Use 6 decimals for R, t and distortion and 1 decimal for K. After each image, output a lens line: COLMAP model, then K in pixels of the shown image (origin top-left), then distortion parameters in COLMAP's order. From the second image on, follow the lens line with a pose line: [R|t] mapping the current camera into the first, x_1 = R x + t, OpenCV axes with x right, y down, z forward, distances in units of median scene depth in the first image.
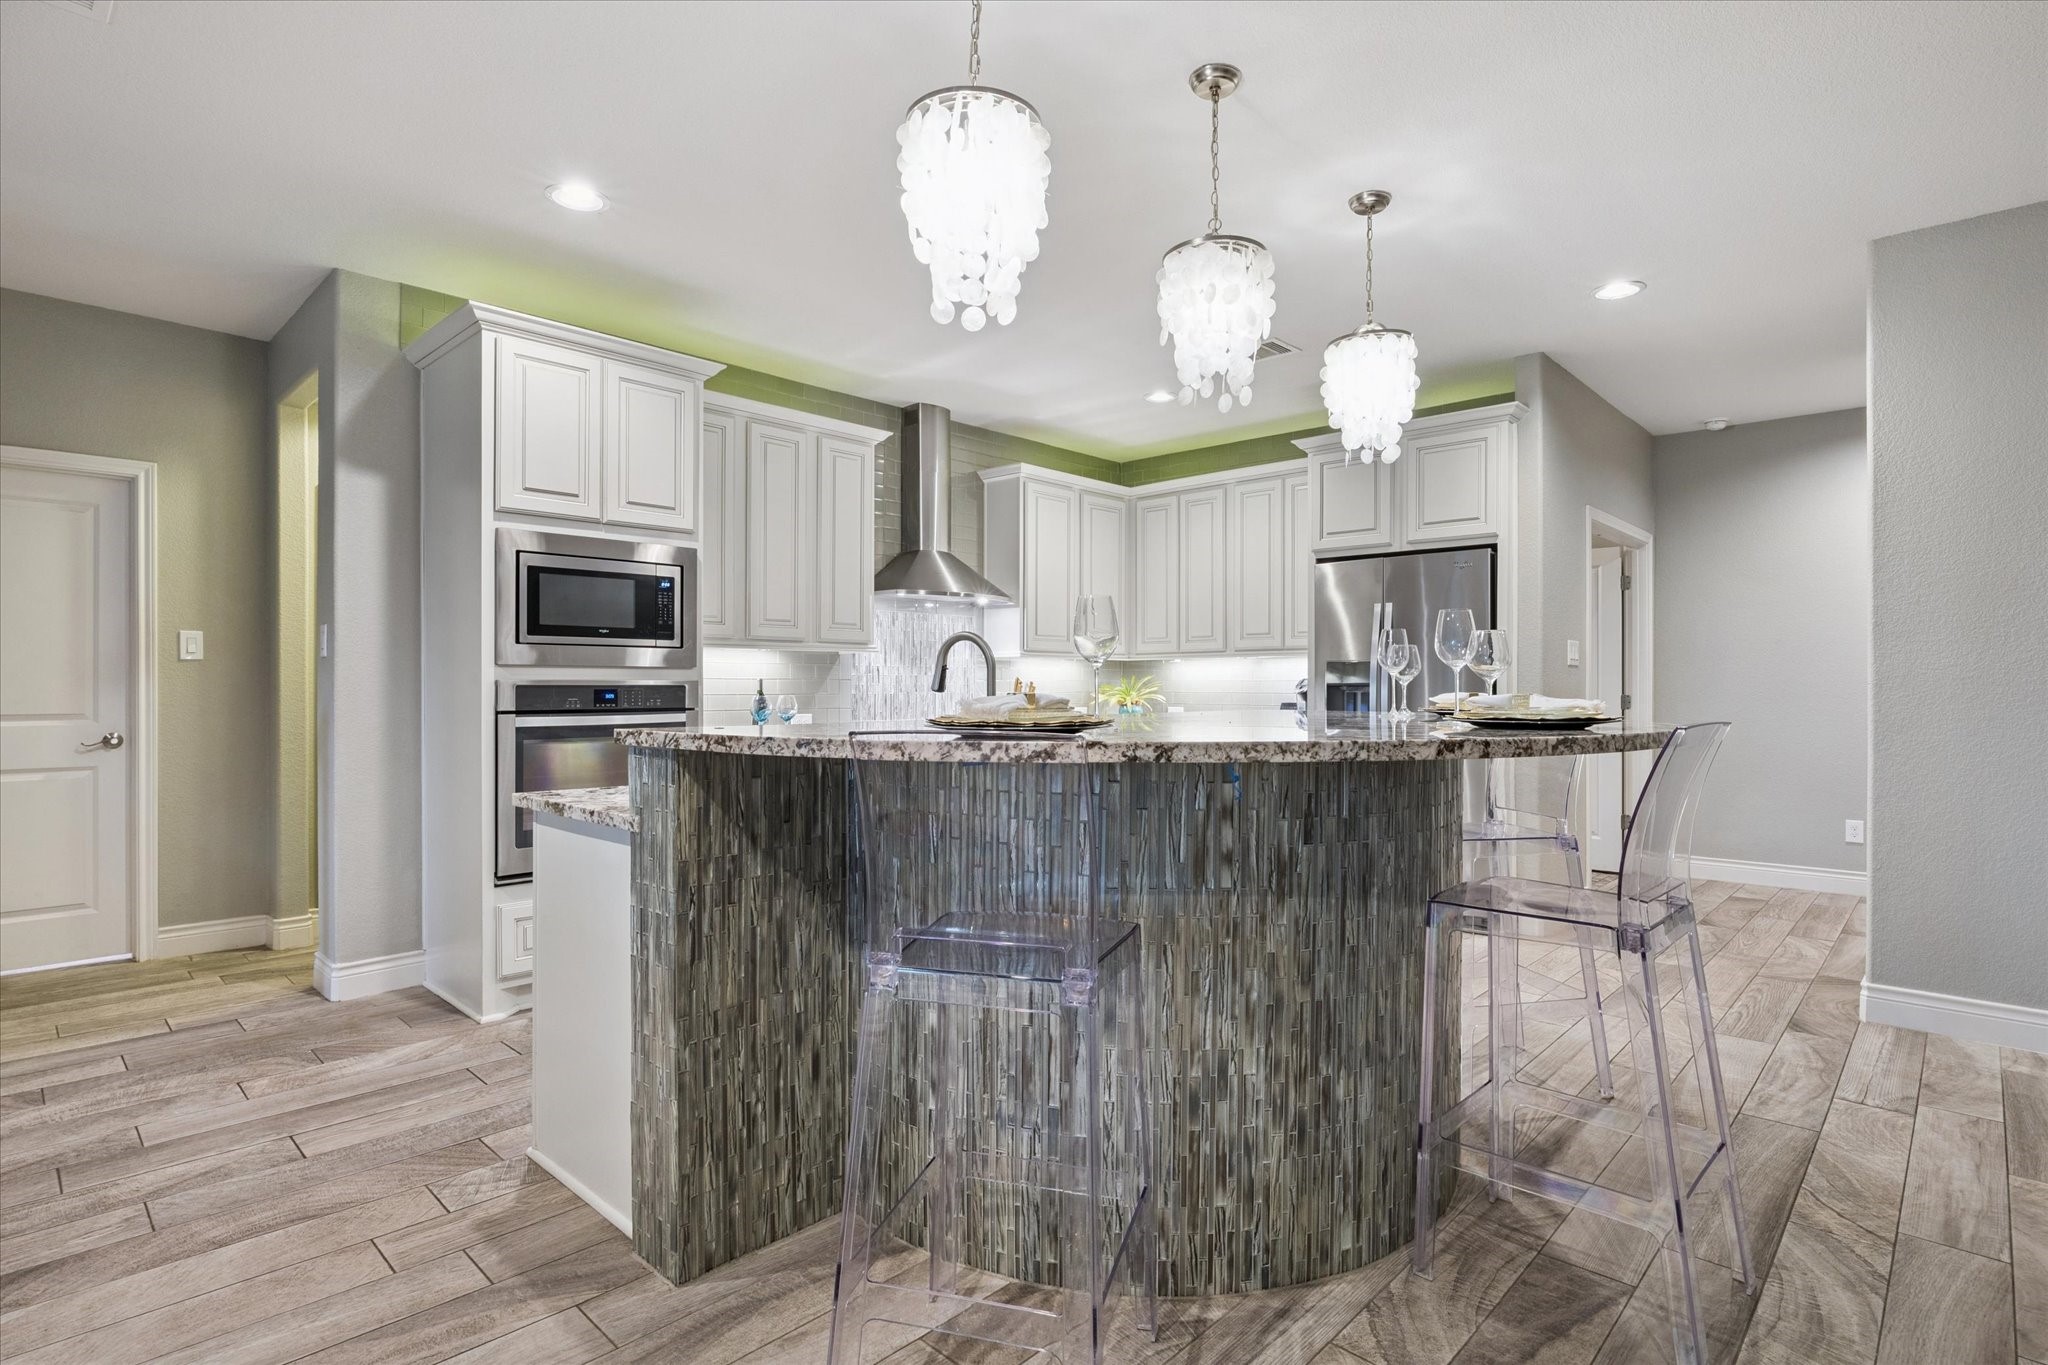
lens RADIAL K [[1009.0, 0, 1031.0], [0, 1009.0, 690.9], [0, 0, 1]] dist [-0.011487, 0.000014]
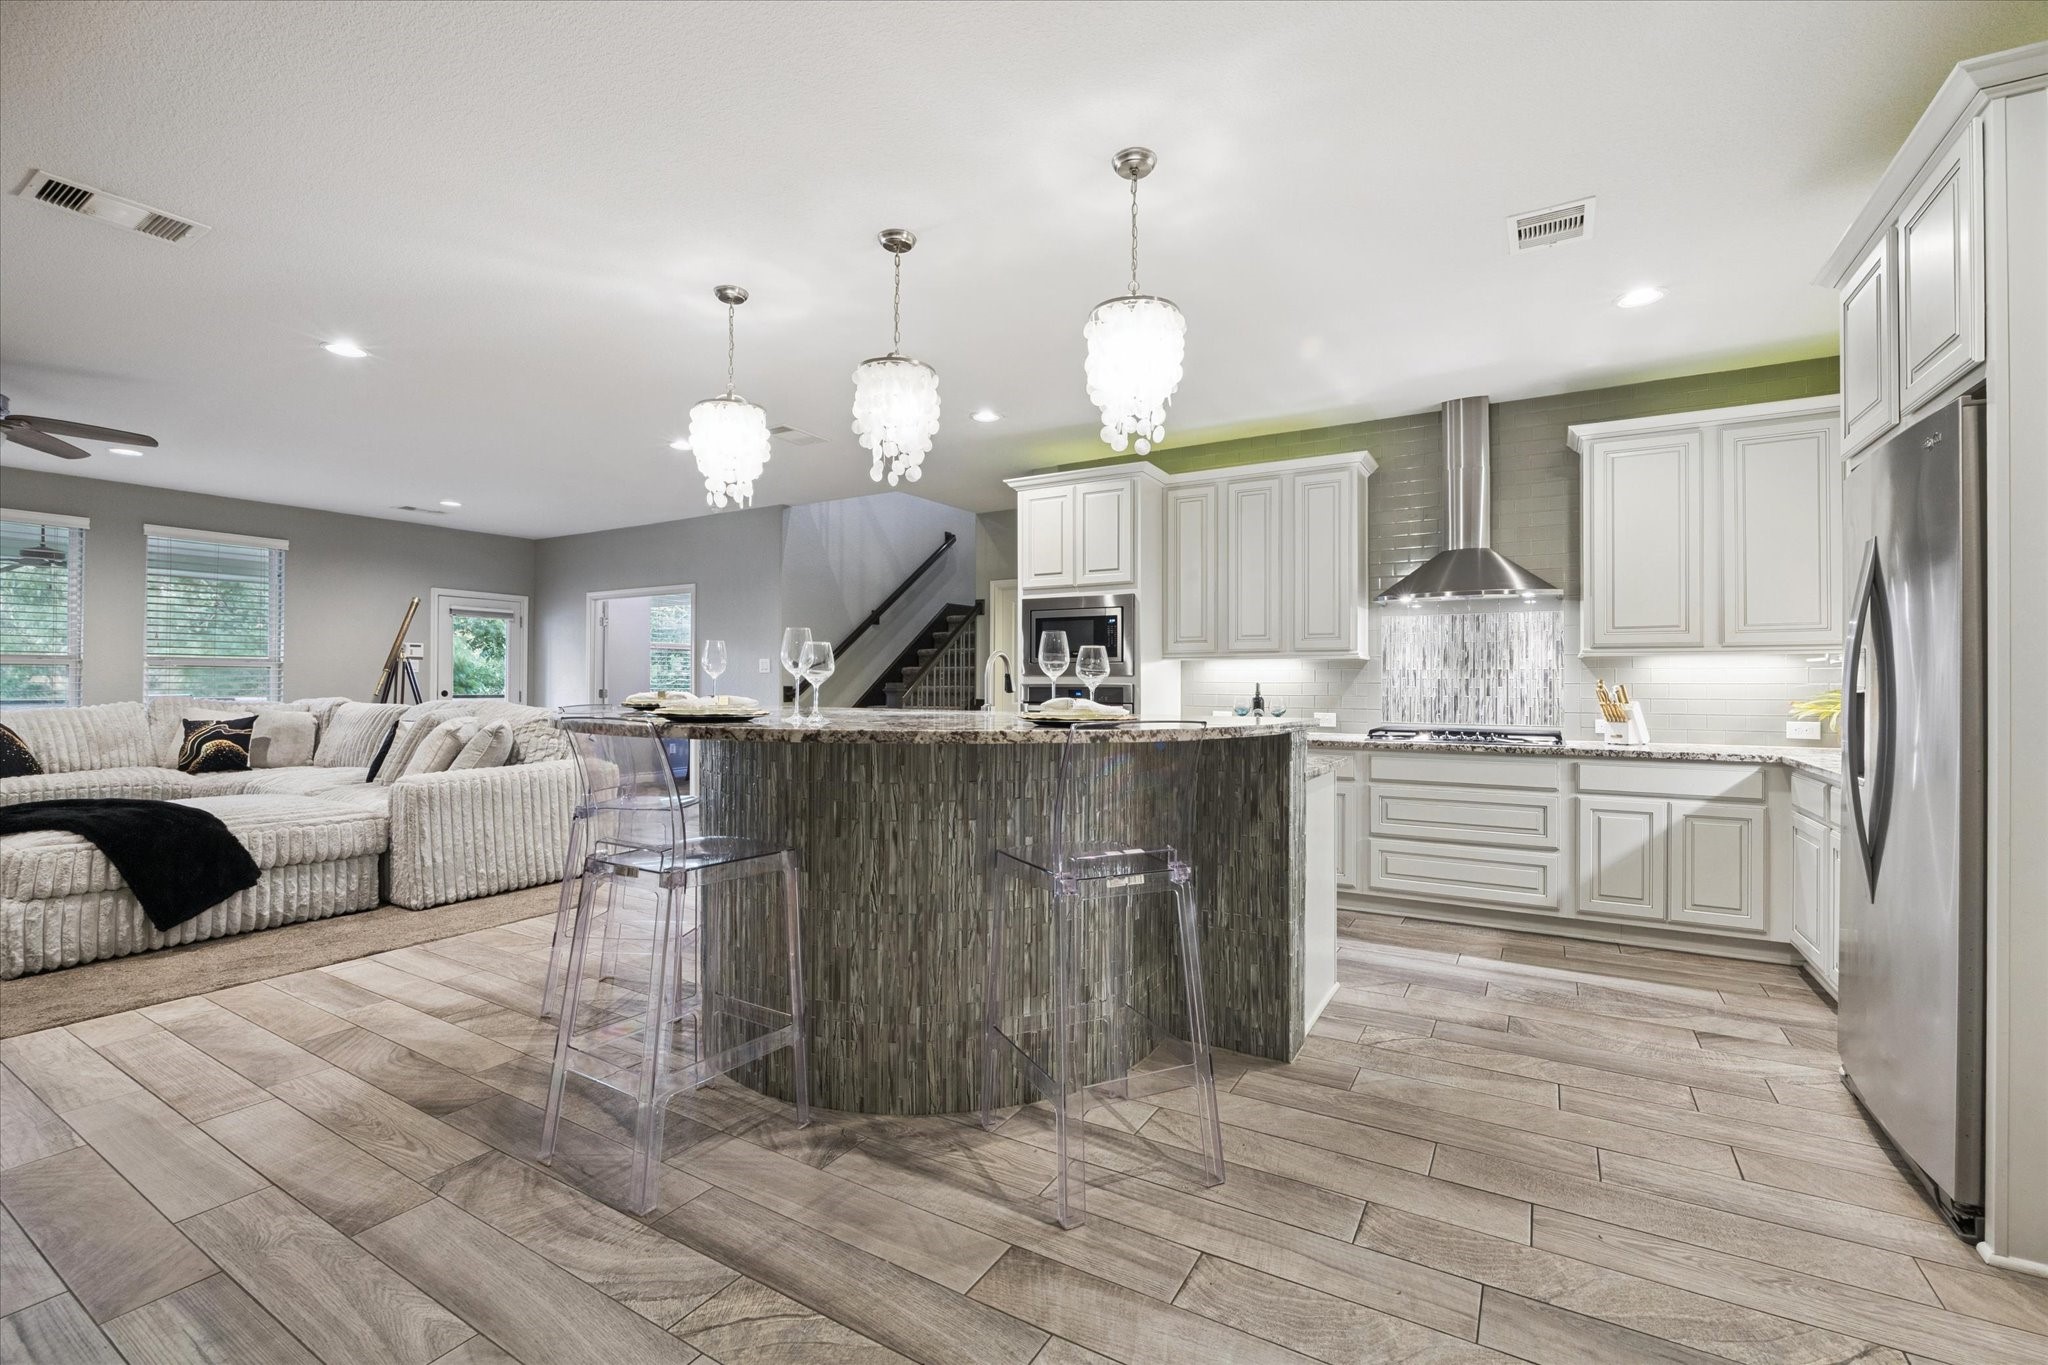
lens RADIAL K [[876.3, 0, 1036.0], [0, 876.3, 676.3], [0, 0, 1]] dist [0.001983, 0.000511]
pose [[0.223799, -0.008543, -0.974598, 0.941528], [-0.007012, 0.999922, -0.010375, -0.008619], [0.974610, 0.009156, 0.223721, 0.629374]]
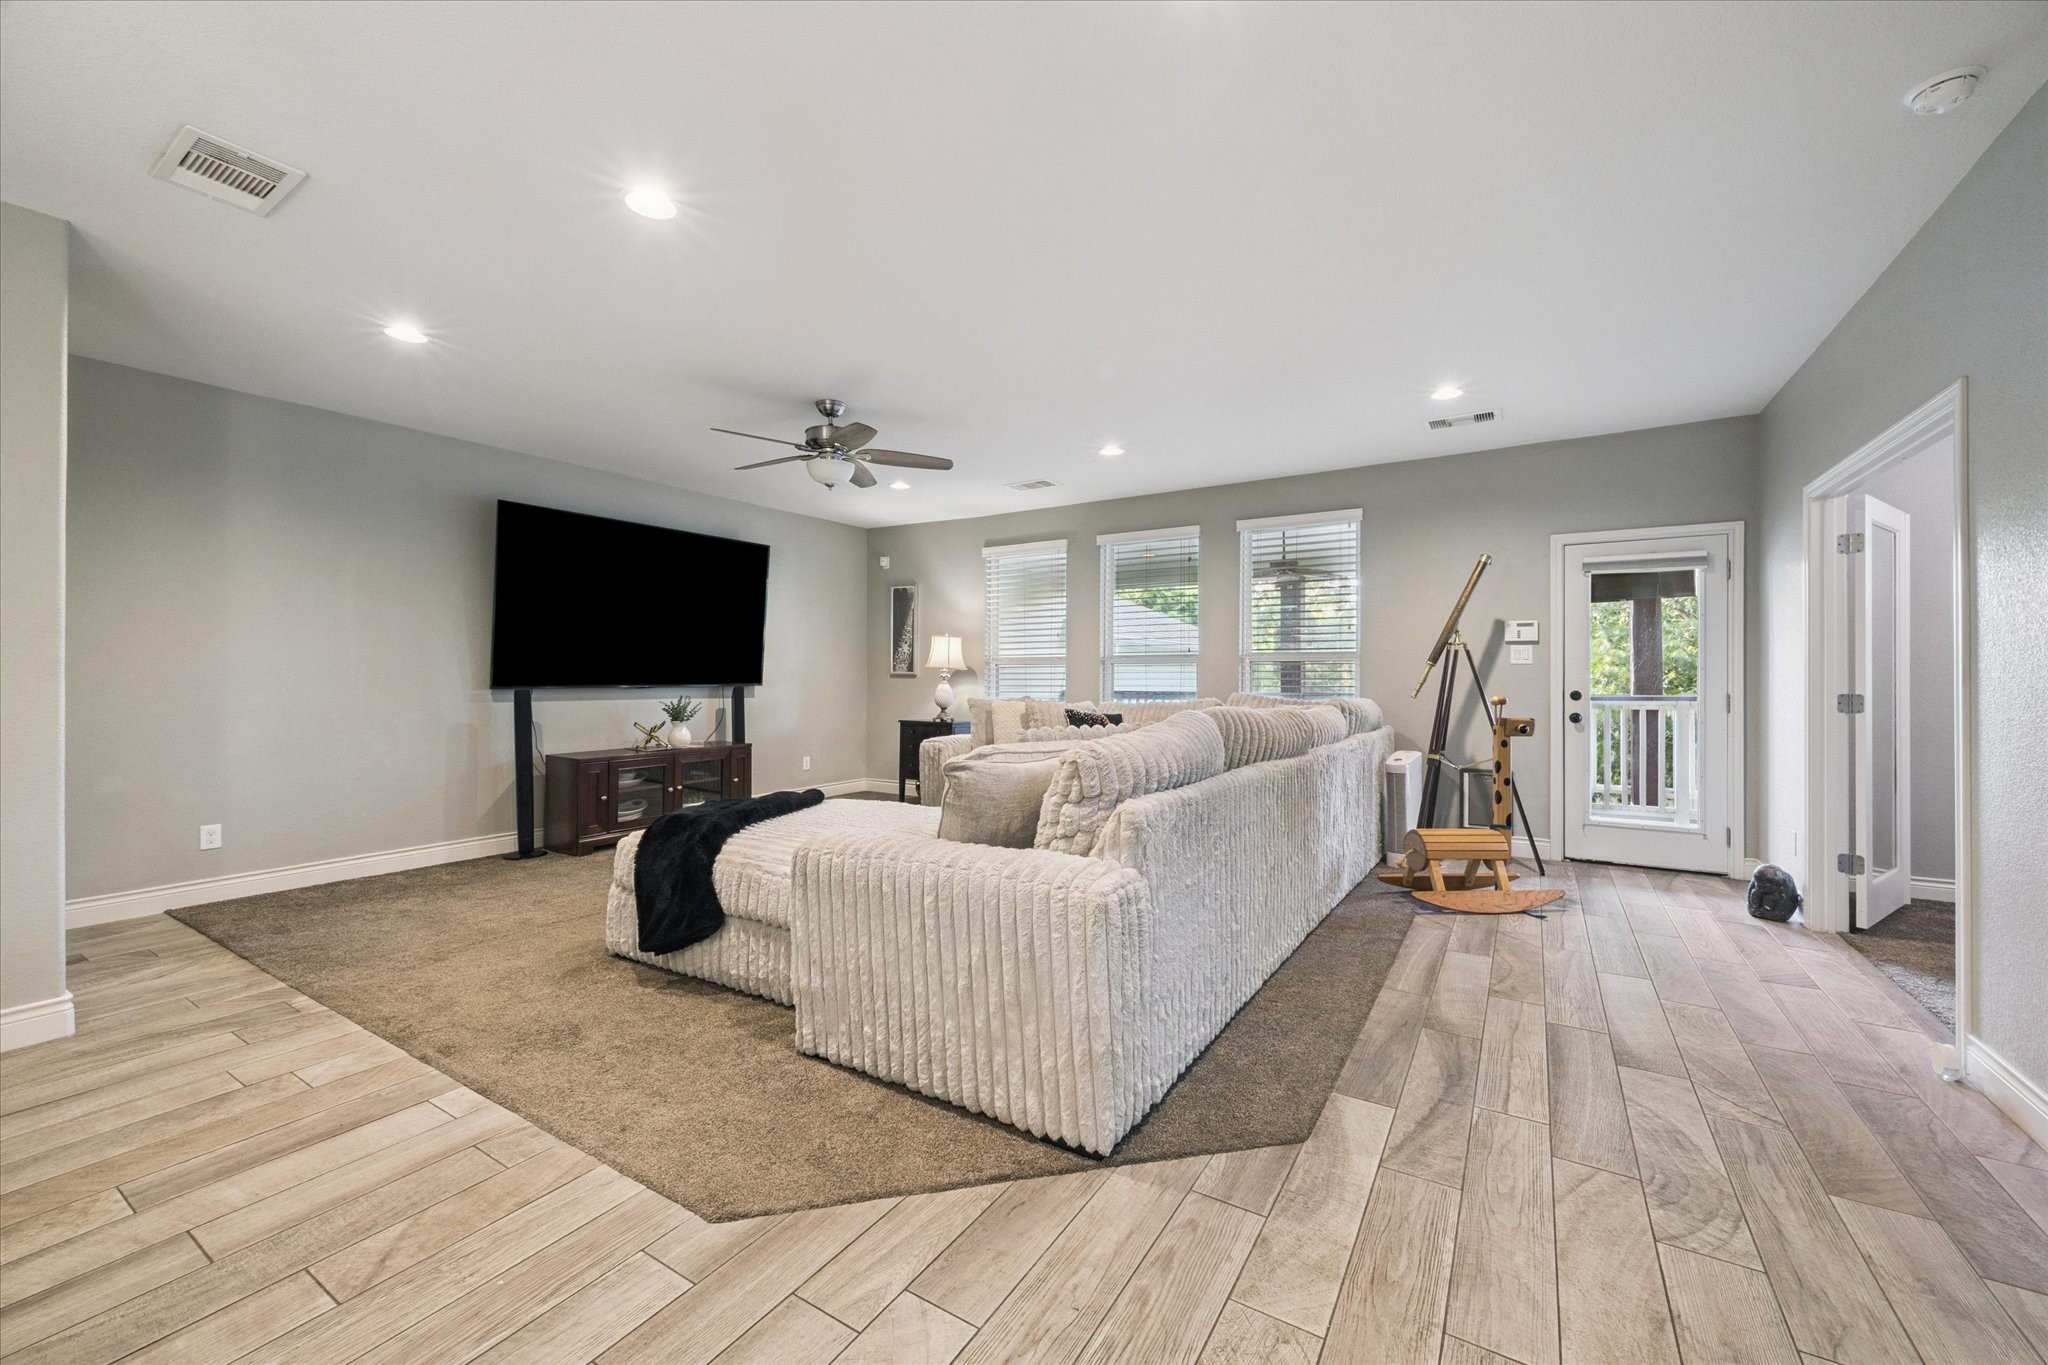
lens RADIAL K [[797.1, 0, 1026.5], [0, 797.1, 674.9], [0, 0, 1]] dist [0.000384, 0.000159]
pose [[-0.980758, -0.000630, -0.195229, -0.485702], [-0.001384, 0.999992, 0.003723, -0.015818], [0.195225, 0.003921, -0.980751, 0.771376]]
